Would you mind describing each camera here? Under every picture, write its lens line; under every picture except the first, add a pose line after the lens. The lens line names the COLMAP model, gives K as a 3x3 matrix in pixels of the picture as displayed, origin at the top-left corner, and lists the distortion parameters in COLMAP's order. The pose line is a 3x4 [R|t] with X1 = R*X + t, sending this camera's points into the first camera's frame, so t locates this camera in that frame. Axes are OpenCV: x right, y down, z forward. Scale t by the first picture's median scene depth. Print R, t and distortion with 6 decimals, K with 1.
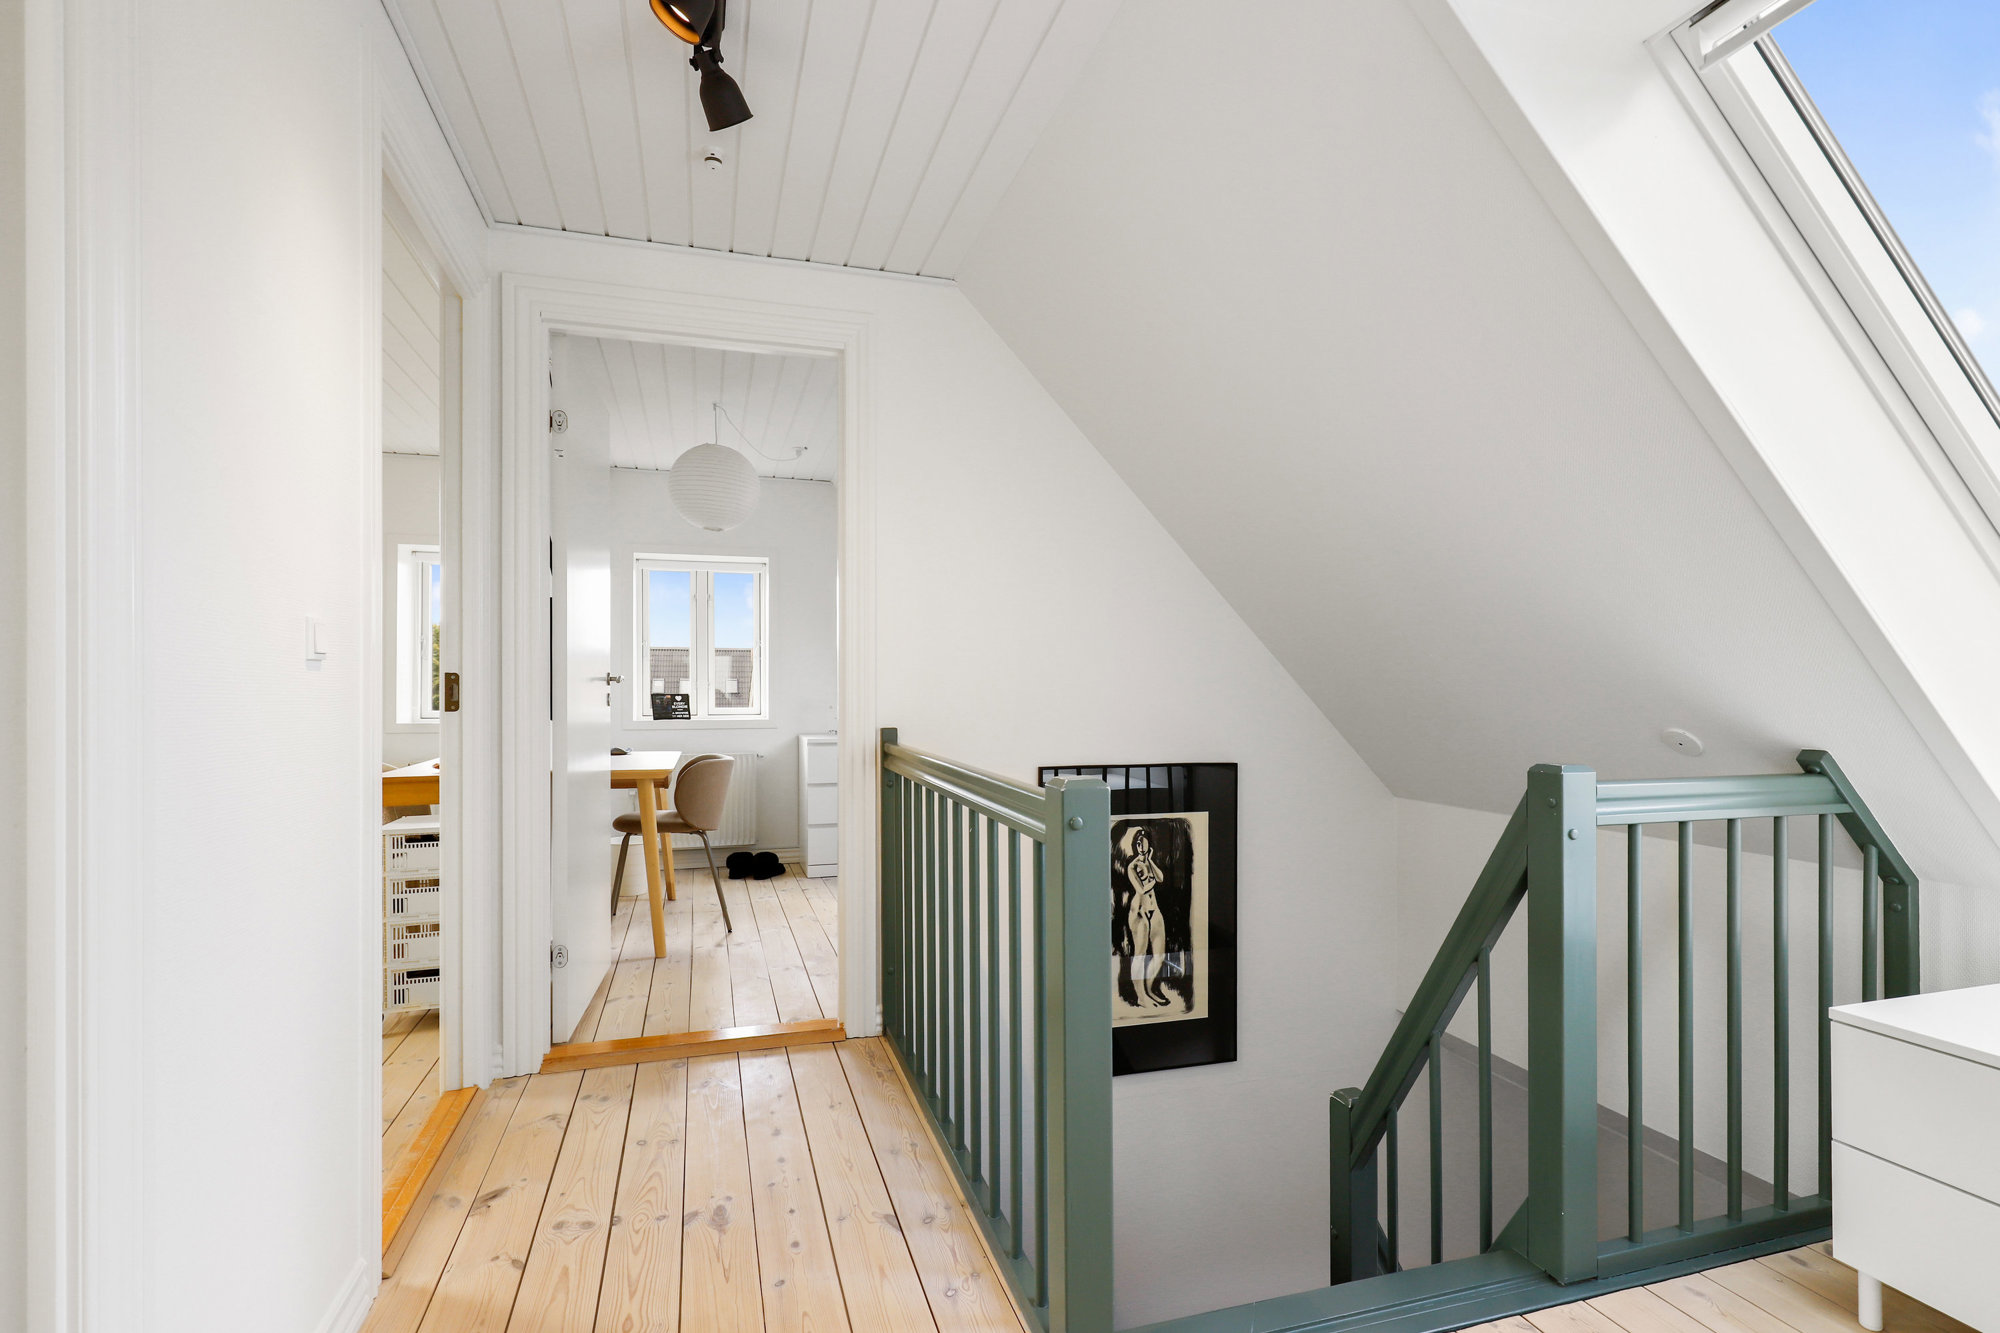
lens RADIAL K [[951.3, 0, 991.1], [0, 951.3, 675.8], [0, 0, 1]] dist [-0.002422, -0.000014]
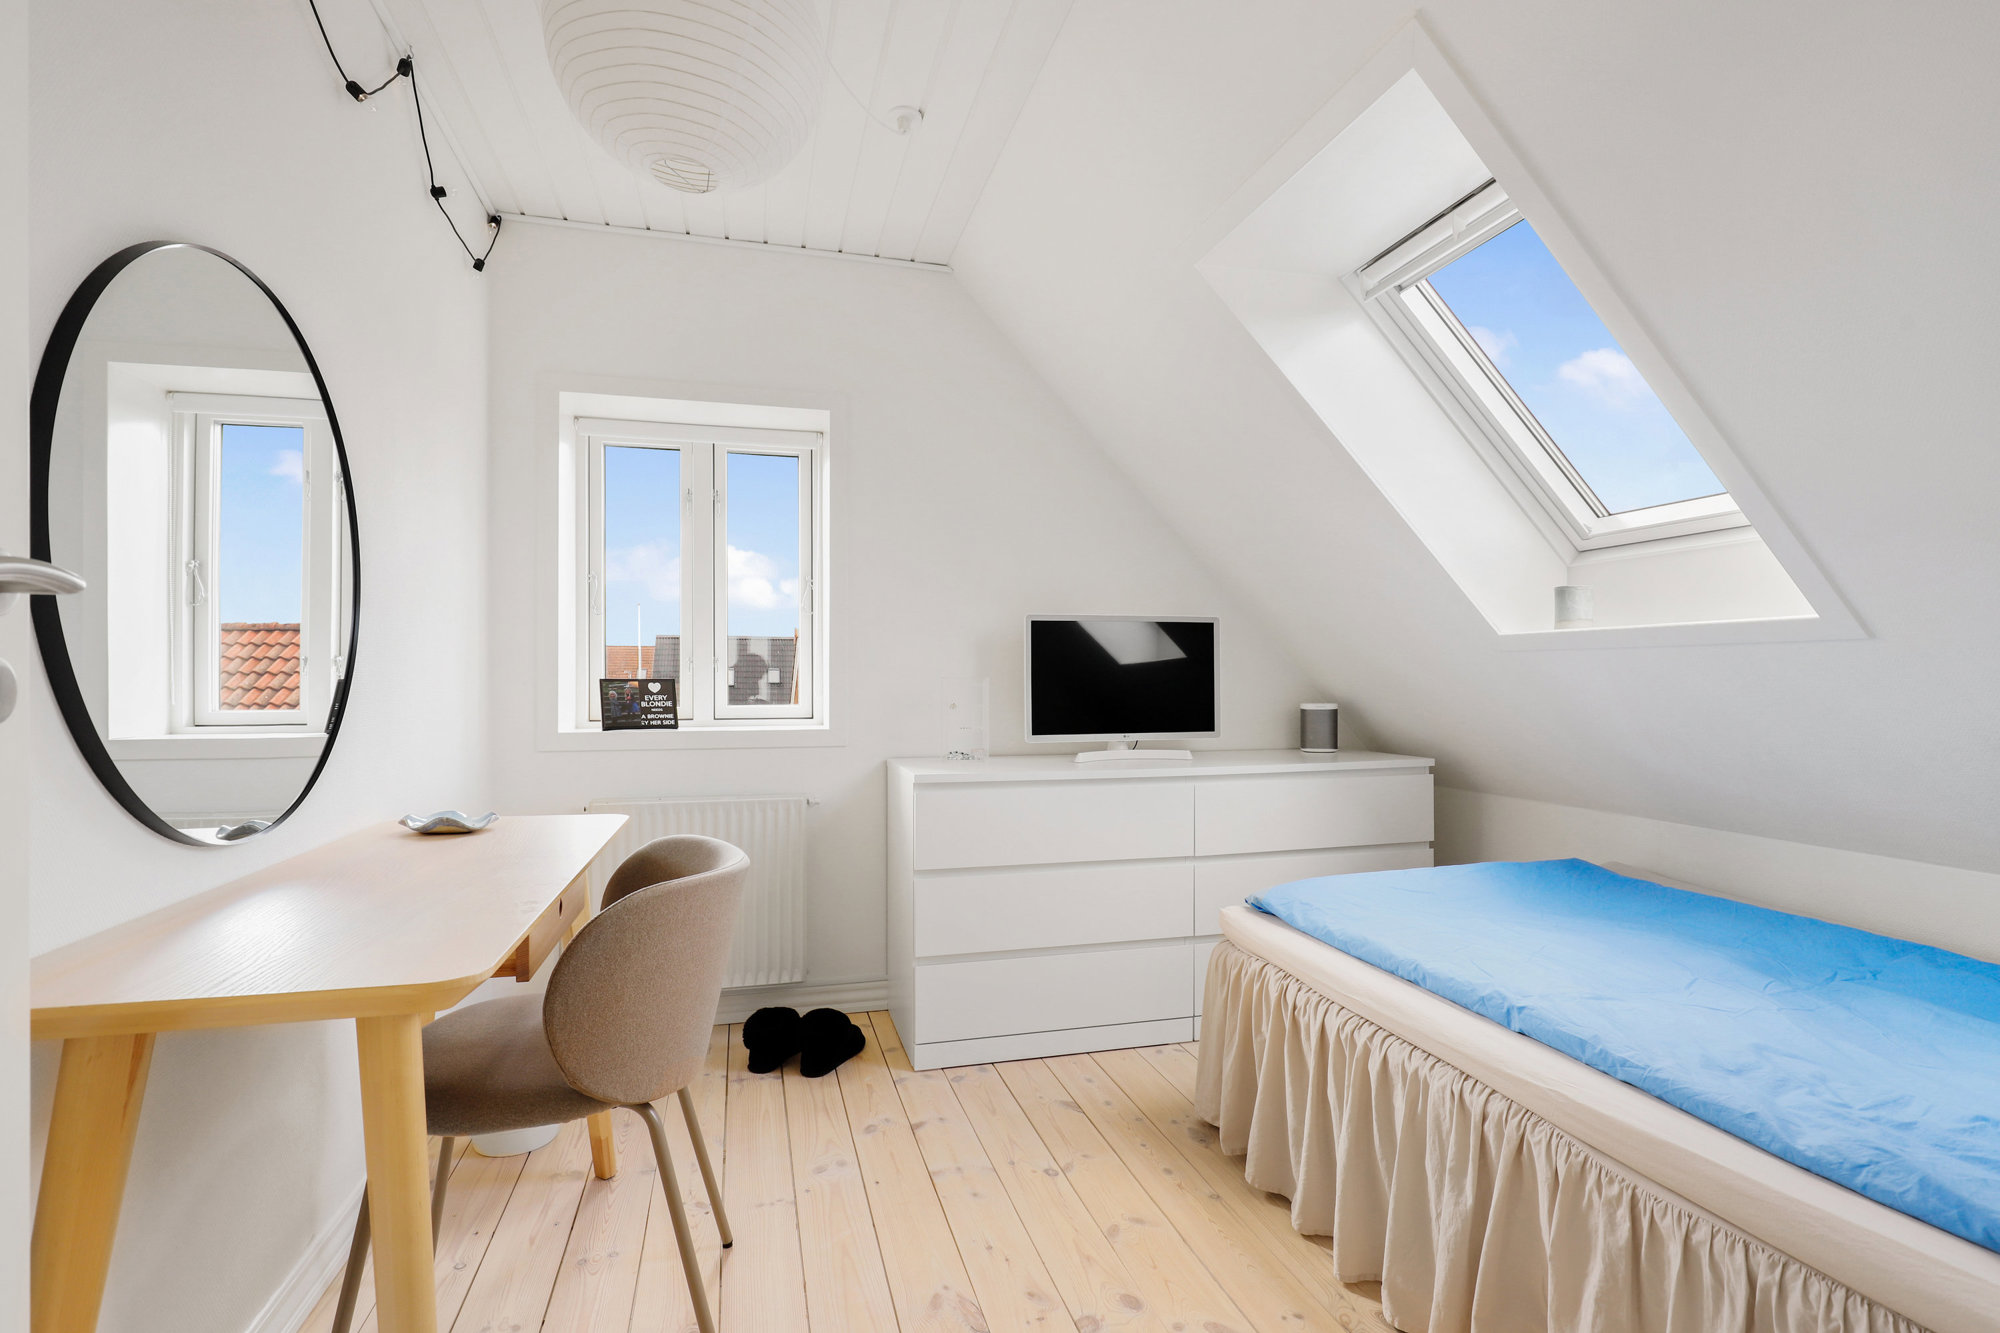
lens RADIAL K [[951.3, 0, 1011.4], [0, 951.3, 674.3], [0, 0, 1]] dist [-0.002422, -0.000014]
pose [[0.999660, 0.001816, -0.025997, -0.127435], [-0.001667, 0.999982, 0.005760, 0.013656], [0.026007, -0.005714, 0.999645, 0.509025]]
